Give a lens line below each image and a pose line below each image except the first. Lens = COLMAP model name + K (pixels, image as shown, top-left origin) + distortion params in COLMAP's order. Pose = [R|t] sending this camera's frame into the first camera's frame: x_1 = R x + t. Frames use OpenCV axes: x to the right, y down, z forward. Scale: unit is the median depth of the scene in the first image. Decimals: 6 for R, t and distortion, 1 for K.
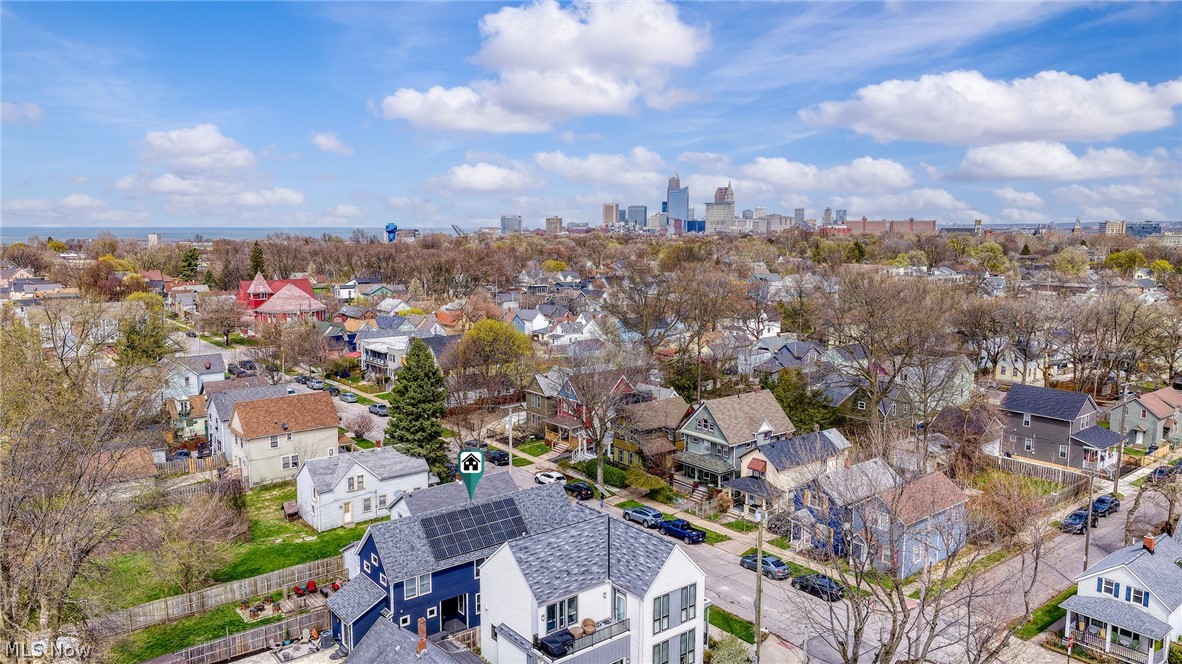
lens RADIAL K [[812.2, 0, 591.1], [0, 812.2, 331.9], [0, 0, 1]] dist [0.001800, 0.000364]
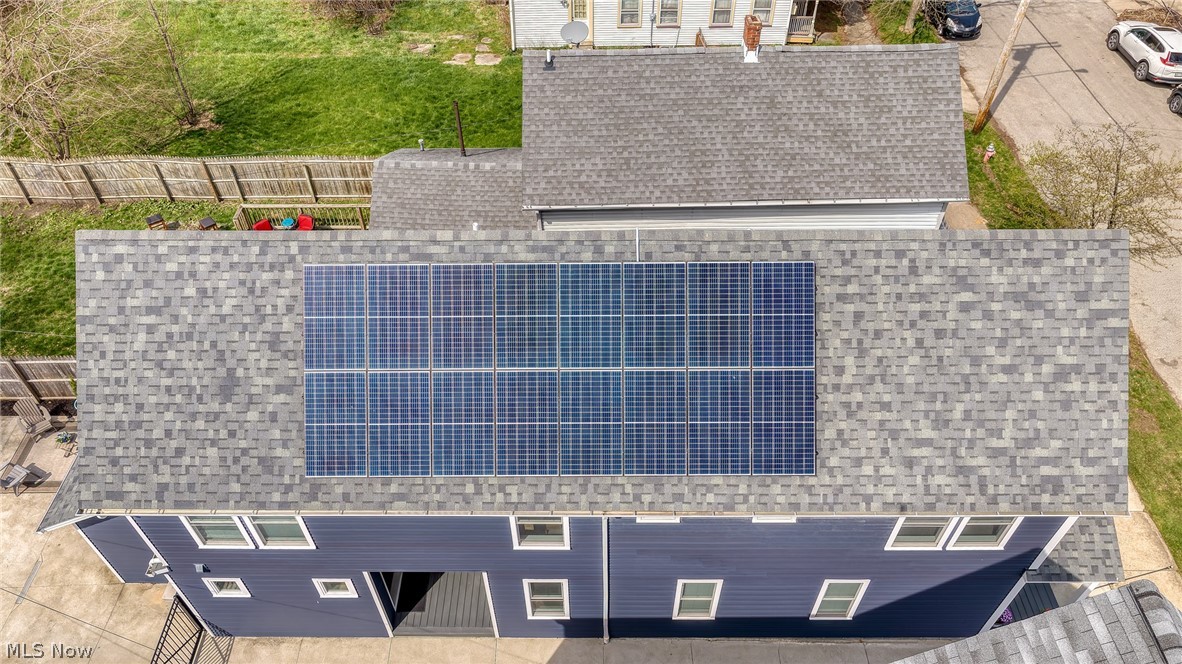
lens RADIAL K [[812.2, 0, 590.5], [0, 812.2, 331.7], [0, 0, 1]] dist [0.001800, 0.000364]
pose [[0.780754, 0.443947, -0.439698, -0.047444], [-0.071927, 0.762877, 0.642531, 0.098205], [0.620685, -0.470032, 0.627550, 0.881051]]
